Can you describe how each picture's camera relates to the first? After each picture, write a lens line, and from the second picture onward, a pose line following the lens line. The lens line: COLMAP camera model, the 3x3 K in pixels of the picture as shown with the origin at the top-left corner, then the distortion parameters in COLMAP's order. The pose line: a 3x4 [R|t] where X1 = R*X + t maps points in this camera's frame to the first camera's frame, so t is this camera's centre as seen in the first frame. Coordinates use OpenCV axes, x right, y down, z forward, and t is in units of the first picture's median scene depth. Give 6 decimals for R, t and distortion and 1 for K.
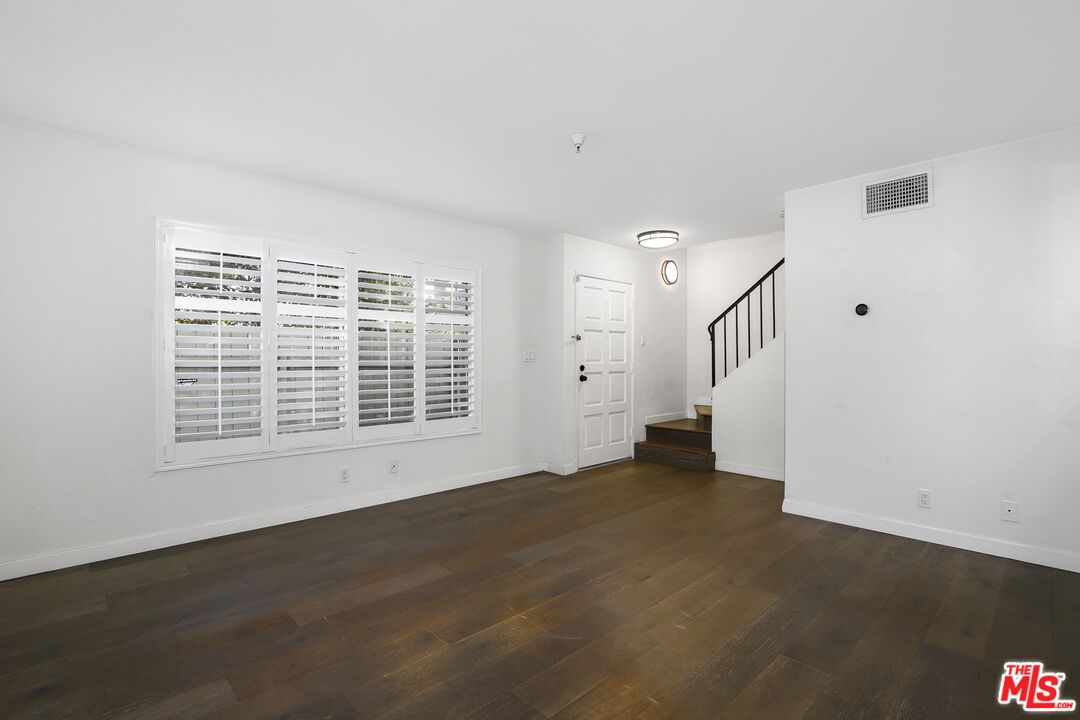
lens RADIAL K [[515.8, 0, 540.0], [0, 515.8, 360.0], [0, 0, 1]] dist [-0.000003, -0.000138]
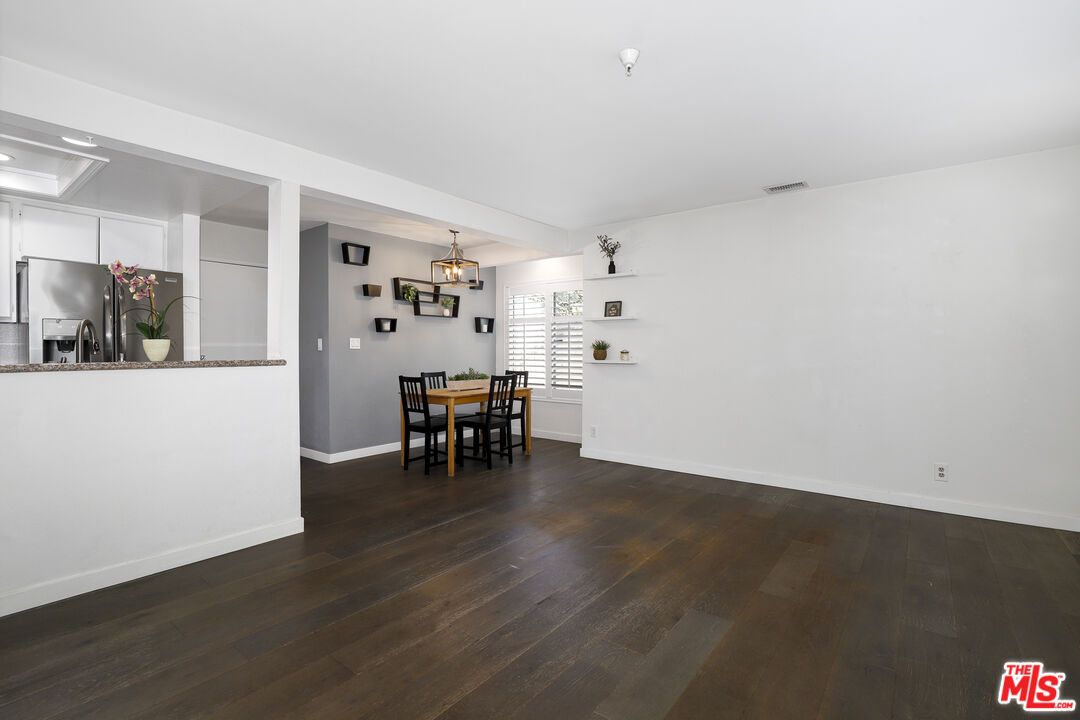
lens RADIAL K [[515.8, 0, 540.0], [0, 515.8, 360.0], [0, 0, 1]] dist [-0.000003, -0.000138]
pose [[-0.988464, 0.001959, -0.151441, 0.348286], [-0.001049, 0.999804, 0.019778, 0.002340], [0.151450, 0.019708, -0.988268, 1.888105]]
